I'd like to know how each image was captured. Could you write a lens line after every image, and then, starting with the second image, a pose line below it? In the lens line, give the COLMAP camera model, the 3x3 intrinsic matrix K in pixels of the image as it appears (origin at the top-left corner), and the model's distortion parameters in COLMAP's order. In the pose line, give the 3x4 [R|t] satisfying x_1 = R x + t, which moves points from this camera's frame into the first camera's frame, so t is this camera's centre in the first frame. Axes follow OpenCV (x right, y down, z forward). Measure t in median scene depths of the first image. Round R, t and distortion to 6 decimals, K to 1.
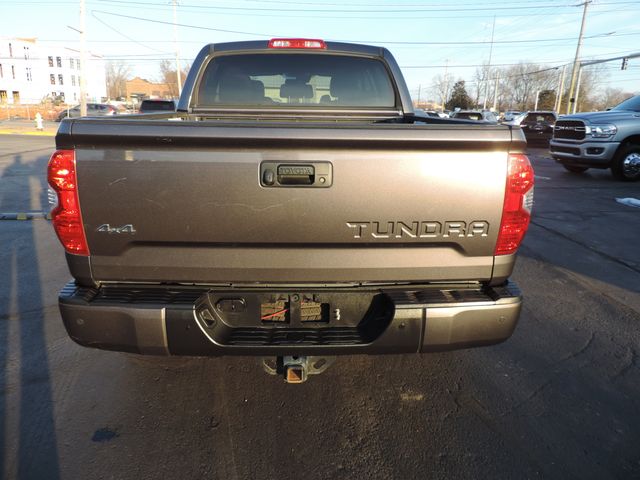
lens RADIAL K [[444.3, 0, 320.0], [0, 444.3, 240.0], [0, 0, 1]] dist [-0.021772, -0.003660]
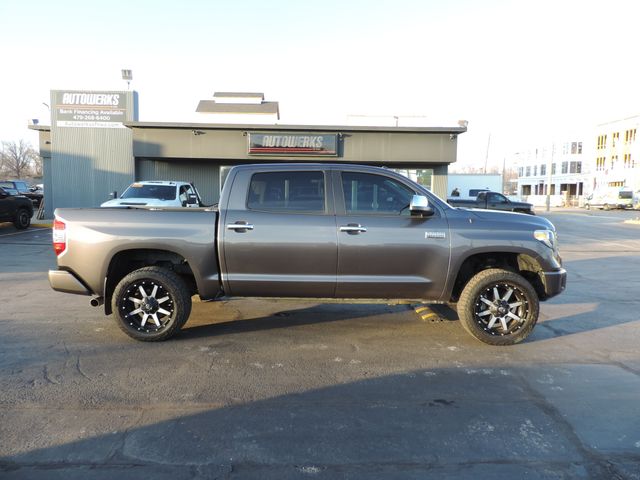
lens RADIAL K [[444.3, 0, 320.0], [0, 444.3, 240.0], [0, 0, 1]] dist [-0.021772, -0.003660]
pose [[-0.047590, 0.118366, -0.991829, 1.531390], [-0.265529, 0.955728, 0.126799, -0.434910], [0.962927, 0.269394, -0.014053, 1.313009]]
